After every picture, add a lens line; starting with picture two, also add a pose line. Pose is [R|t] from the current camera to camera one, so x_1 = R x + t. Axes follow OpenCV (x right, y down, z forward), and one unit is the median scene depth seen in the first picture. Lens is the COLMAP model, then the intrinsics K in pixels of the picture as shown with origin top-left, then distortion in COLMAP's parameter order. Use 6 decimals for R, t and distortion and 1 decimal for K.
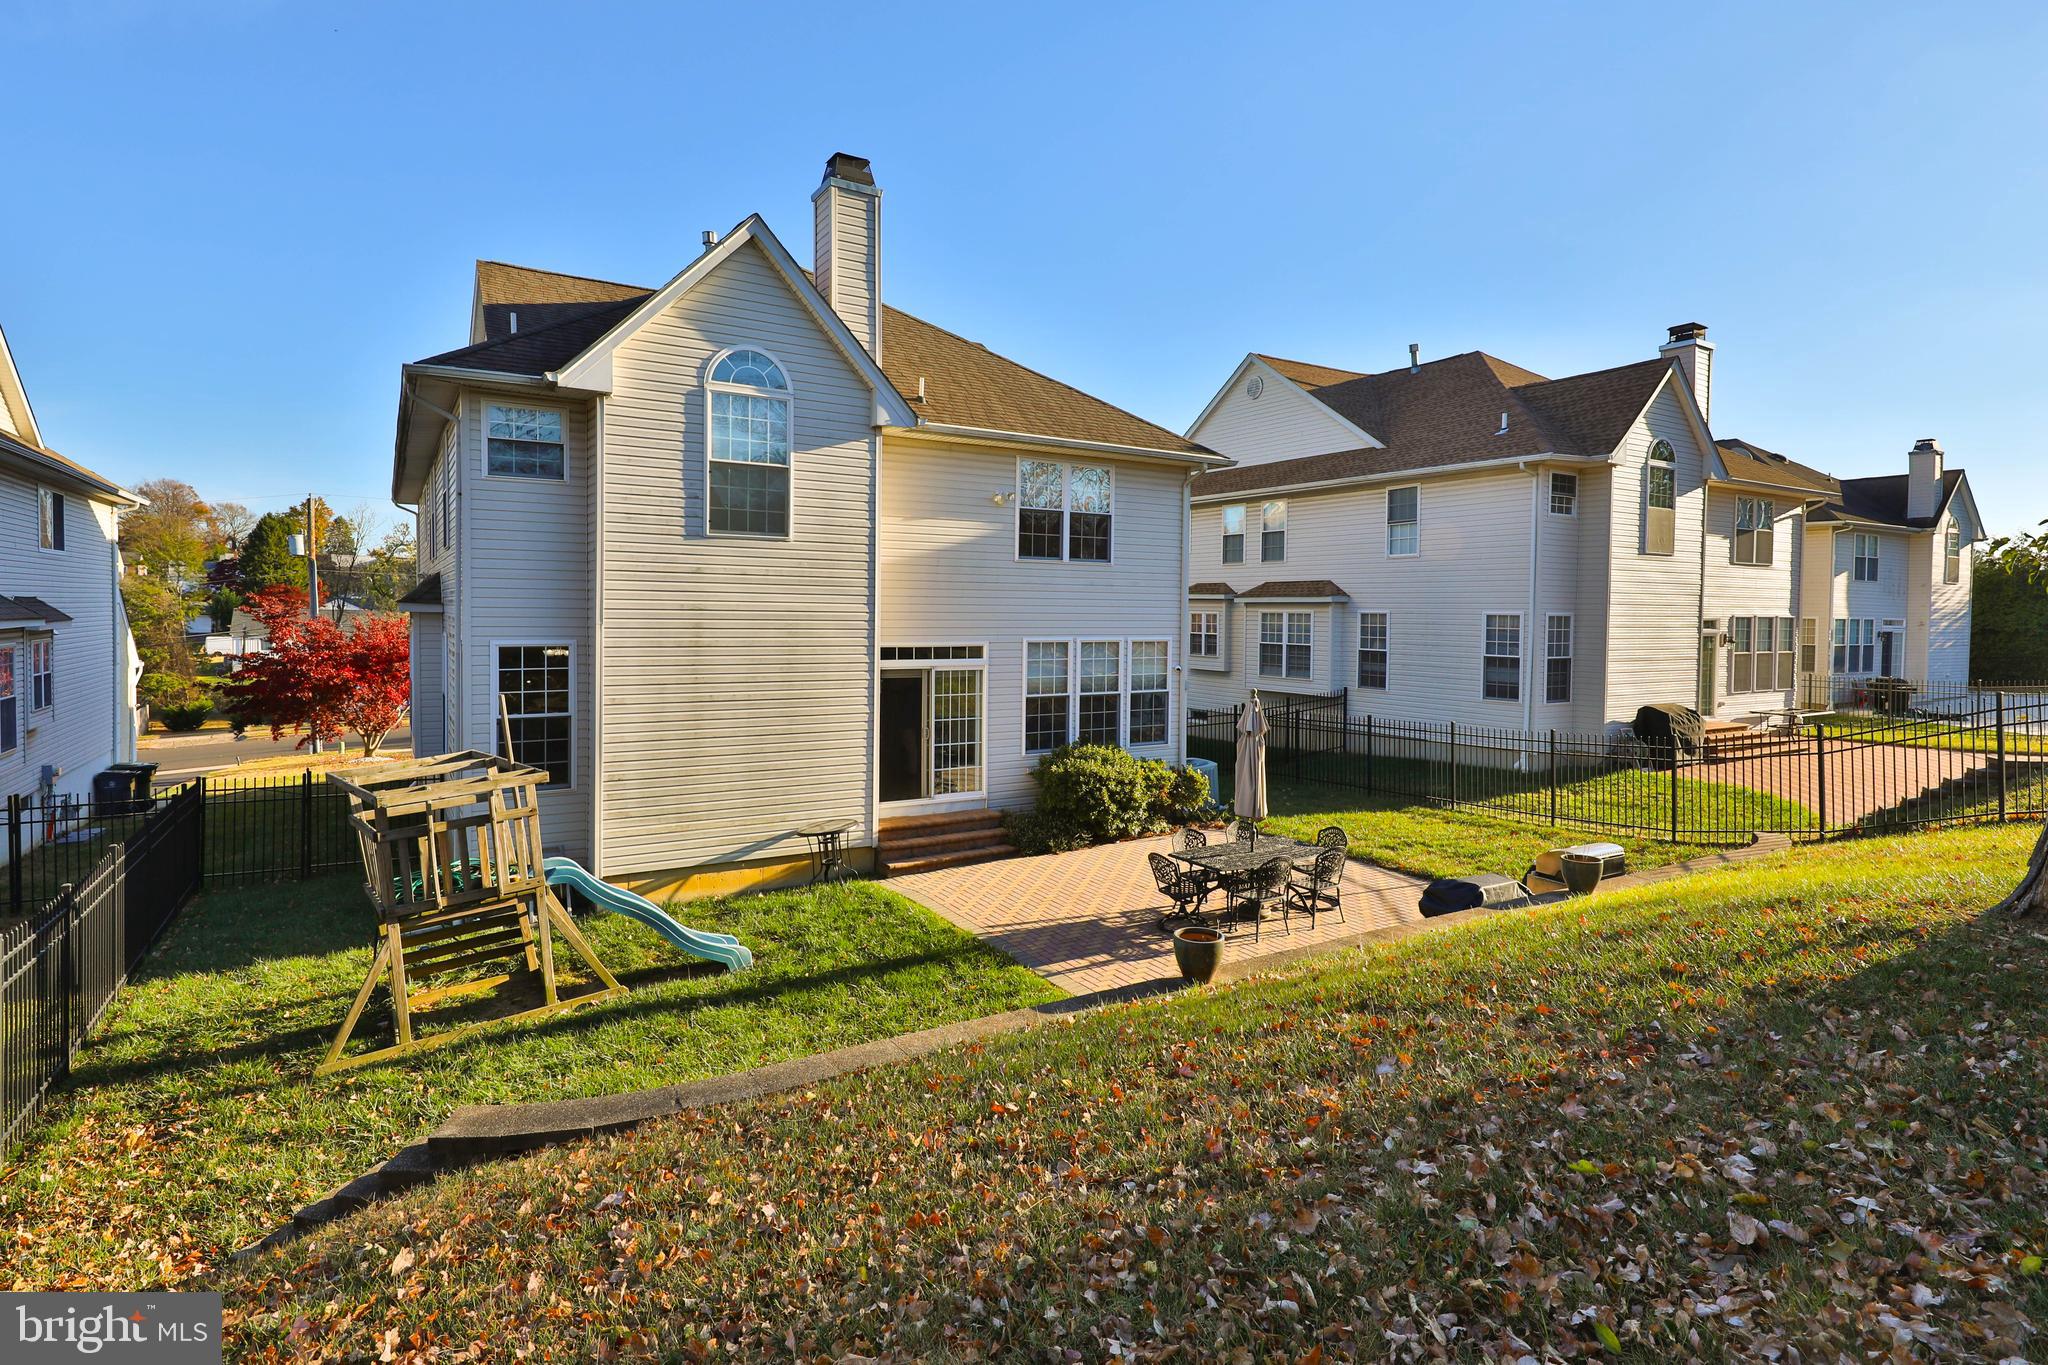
lens RADIAL K [[1082.2, 0, 1101.9], [0, 1082.2, 684.4], [0, 0, 1]] dist [0.001720, 0.000139]
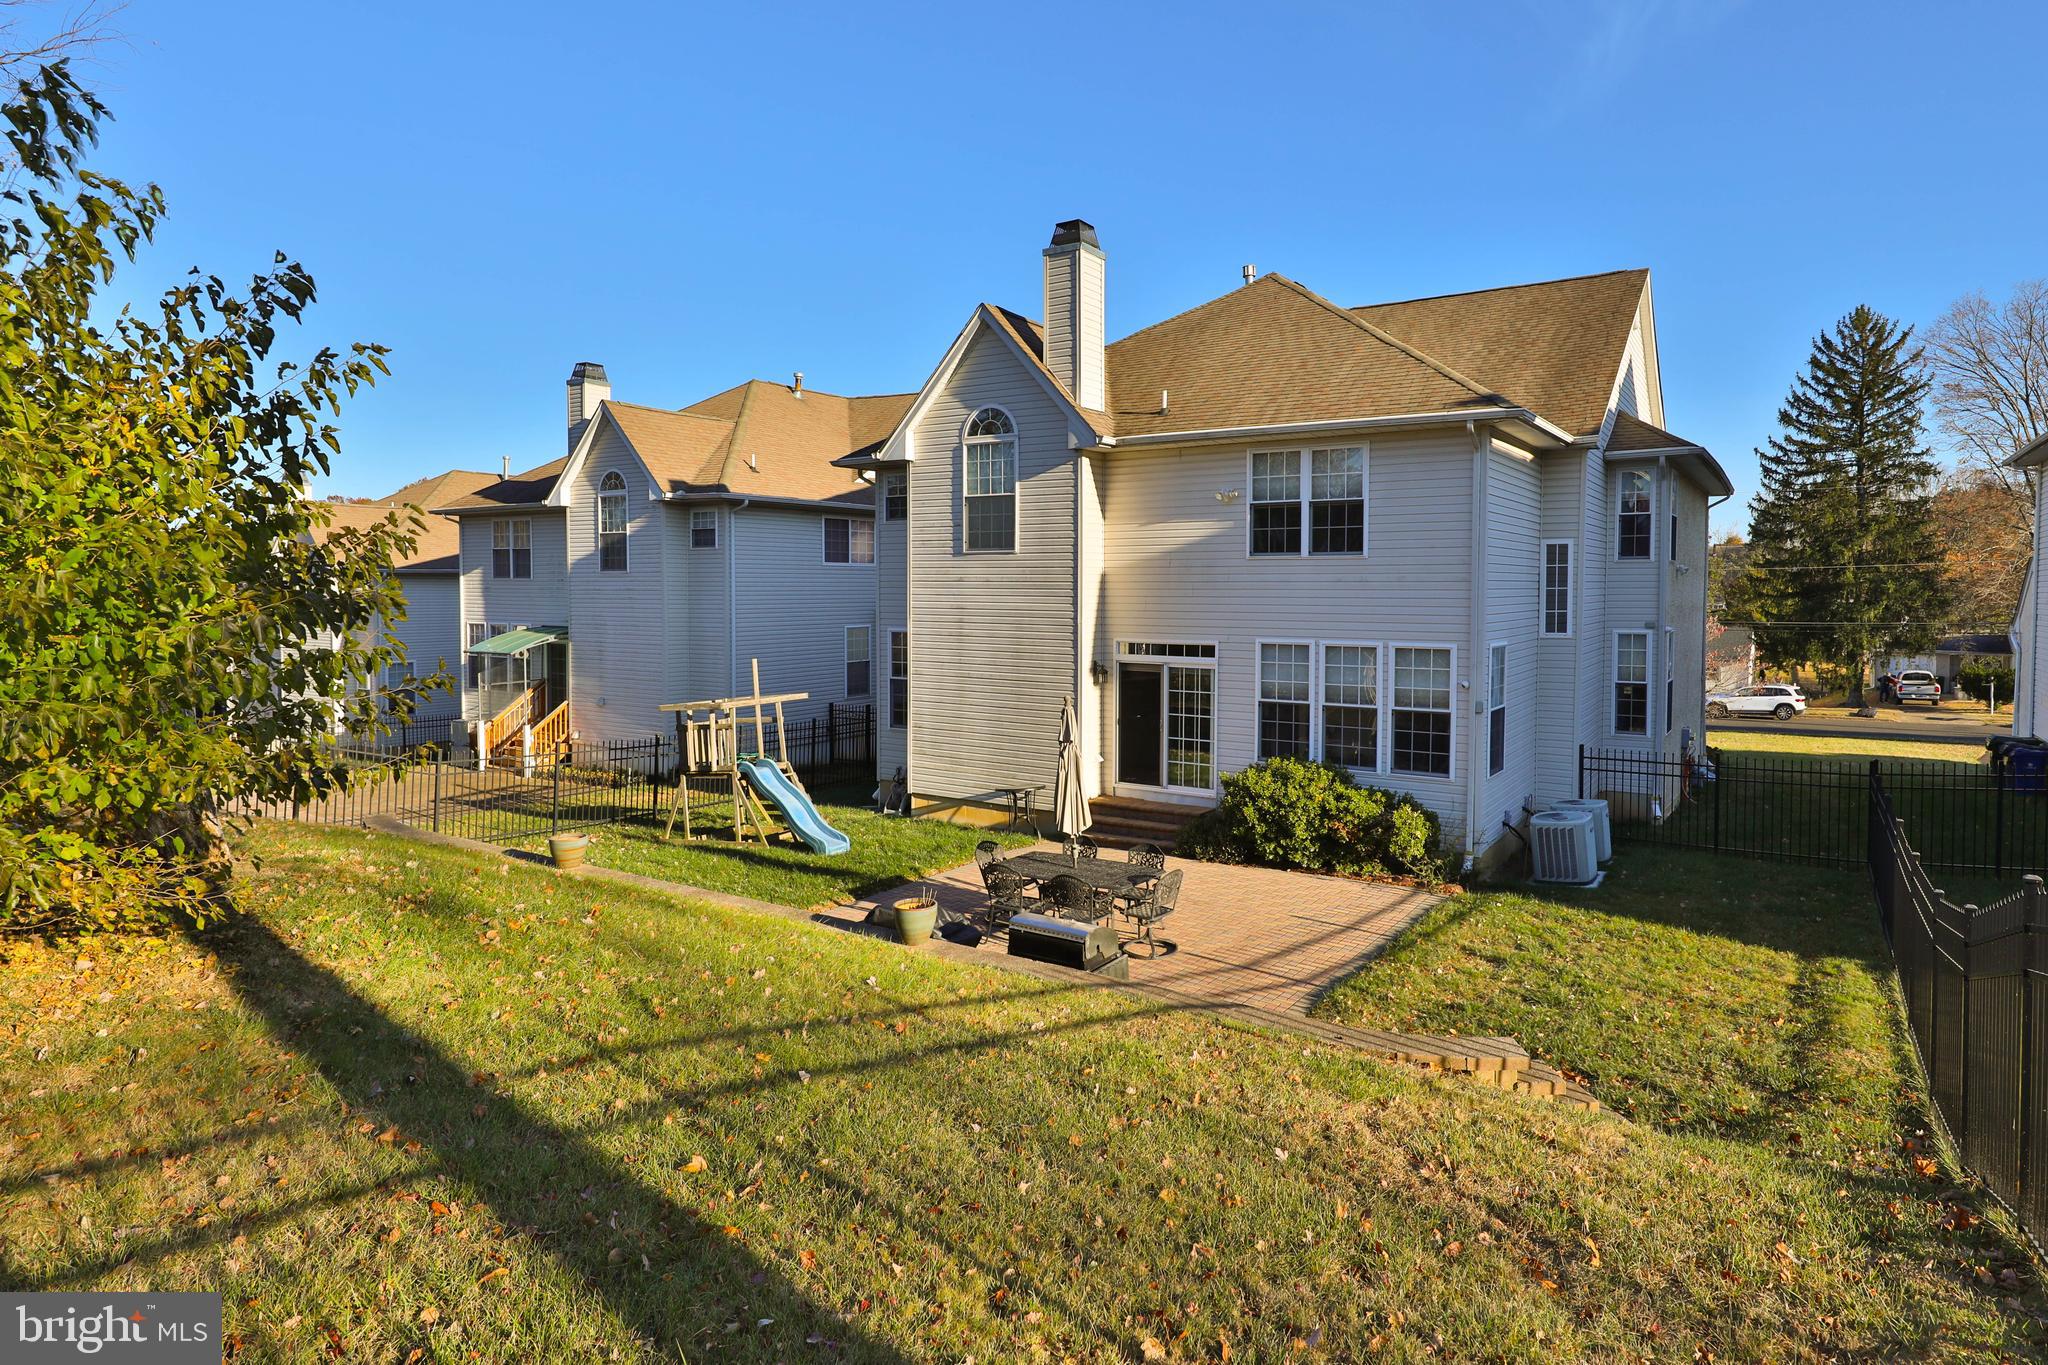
lens RADIAL K [[1085.8, 0, 1024.0], [0, 1085.8, 682.5], [0, 0, 1]] dist [0.012860, 0.000170]
pose [[0.394181, 0.062980, -0.916872, 0.763983], [-0.065350, 0.997045, 0.040392, -0.031196], [0.916707, 0.043996, 0.397131, 0.456007]]
